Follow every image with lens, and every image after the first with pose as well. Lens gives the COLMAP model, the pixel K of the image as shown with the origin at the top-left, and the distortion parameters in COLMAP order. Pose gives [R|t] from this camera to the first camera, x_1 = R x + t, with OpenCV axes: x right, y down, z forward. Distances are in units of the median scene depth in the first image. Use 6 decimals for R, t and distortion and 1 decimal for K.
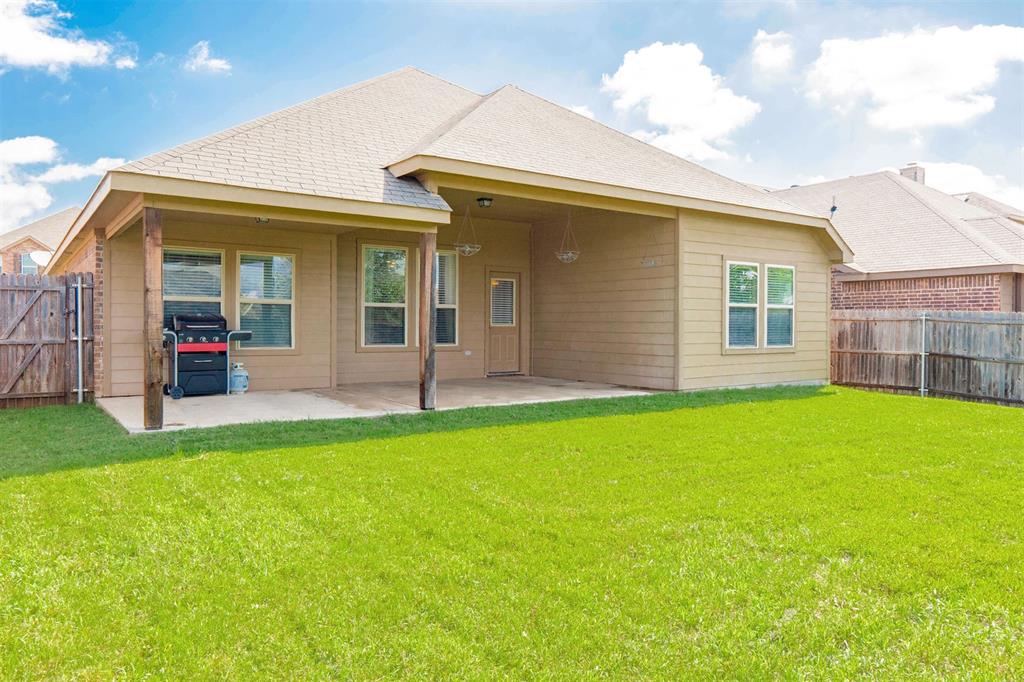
lens RADIAL K [[716.6, 0, 515.7], [0, 716.6, 335.1], [0, 0, 1]] dist [-0.004137, 0.002795]
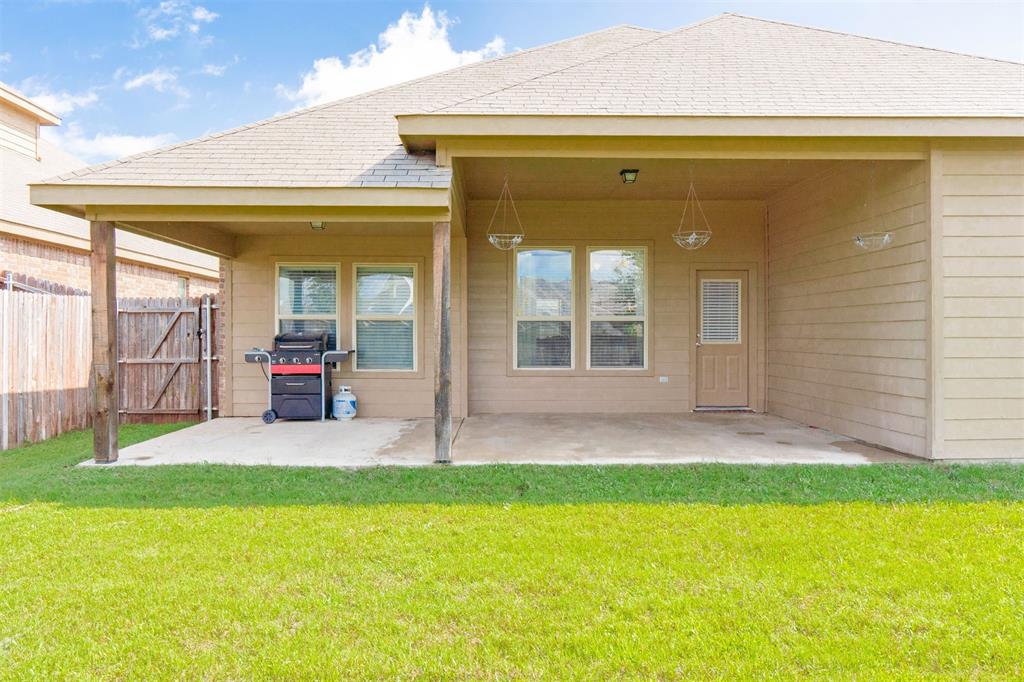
lens RADIAL K [[716.6, 0, 502.3], [0, 716.6, 336.6], [0, 0, 1]] dist [-0.004137, 0.002795]
pose [[0.821114, -0.004625, -0.570745, 0.300369], [-0.003183, 0.999915, -0.012682, -0.013506], [0.570755, 0.012230, 0.821030, 0.373298]]
